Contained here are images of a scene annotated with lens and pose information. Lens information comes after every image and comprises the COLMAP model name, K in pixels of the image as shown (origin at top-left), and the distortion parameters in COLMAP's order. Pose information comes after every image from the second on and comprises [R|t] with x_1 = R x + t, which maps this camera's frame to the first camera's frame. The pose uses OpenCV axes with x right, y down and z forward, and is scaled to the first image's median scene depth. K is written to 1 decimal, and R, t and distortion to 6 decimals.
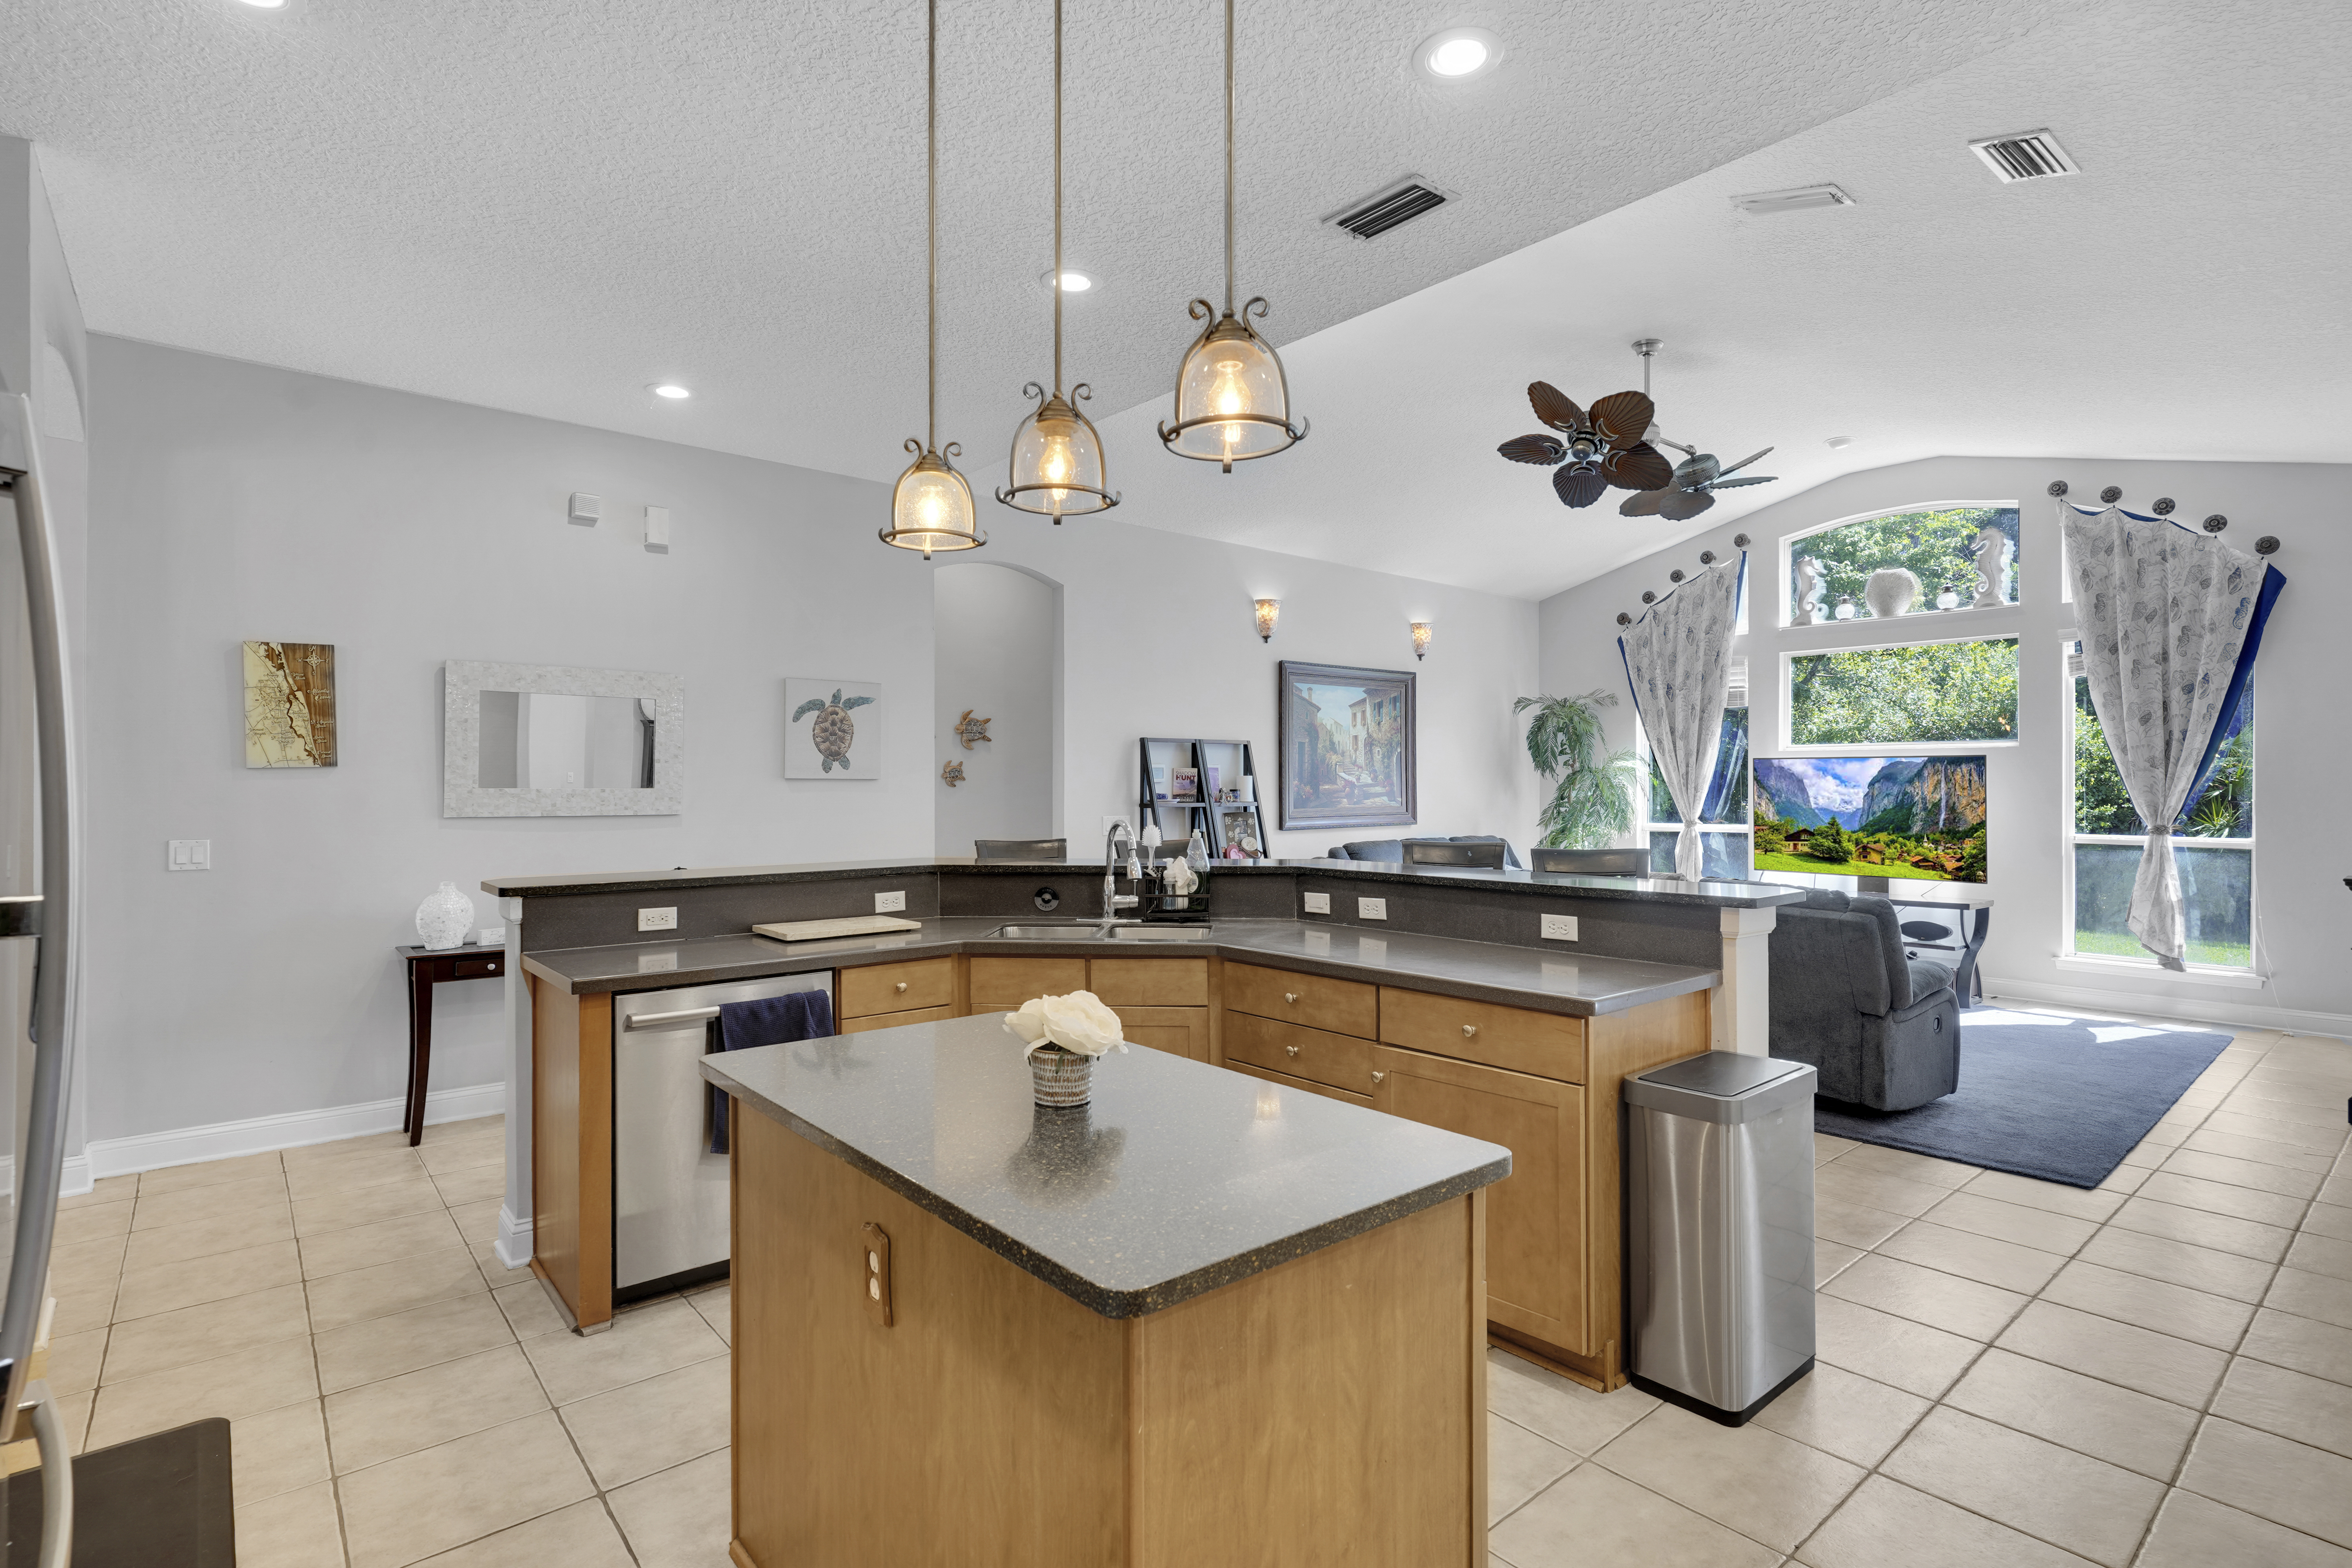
lens RADIAL K [[1138.1, 0, 1170.2], [0, 1138.1, 781.4], [0, 0, 1]] dist [-0.006112, 0.003205]
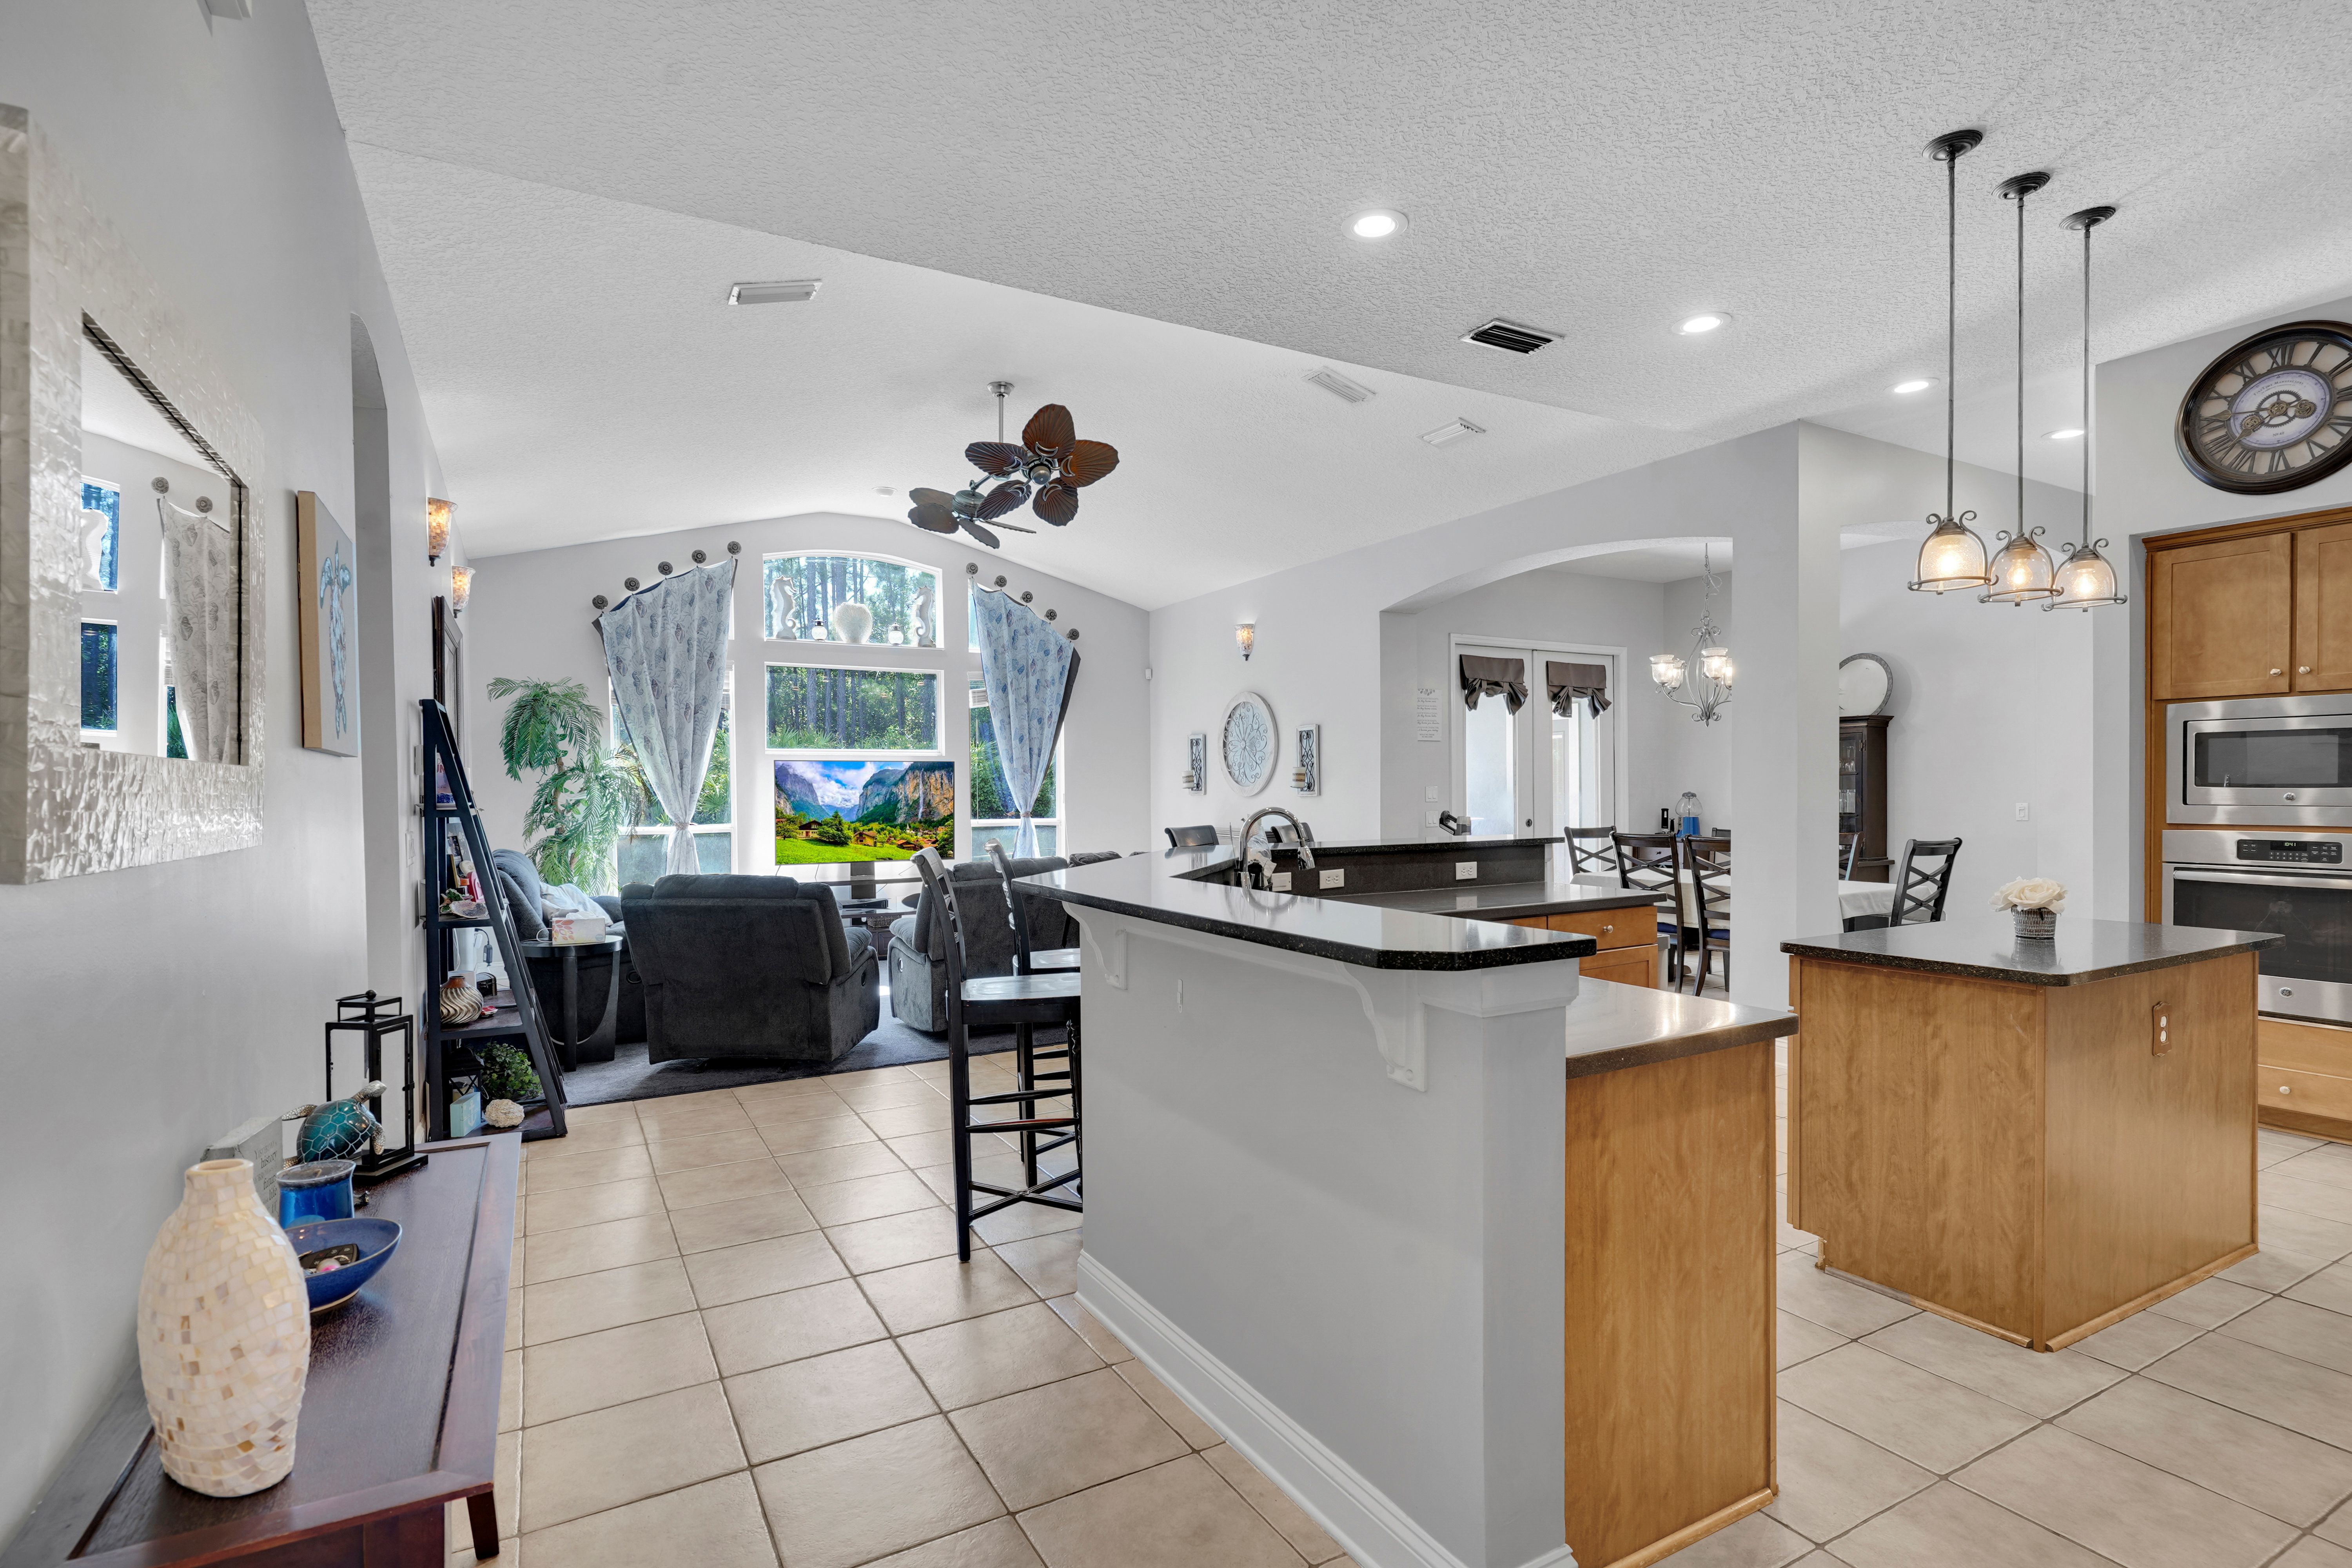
lens RADIAL K [[1138.1, 0, 1166.2], [0, 1138.1, 818.5], [0, 0, 1]] dist [-0.006112, 0.003205]
pose [[0.191917, -0.025848, 0.981071, -0.481415], [0.005312, 0.999666, 0.025299, 0.009792], [-0.981397, 0.000356, 0.191990, 0.458190]]
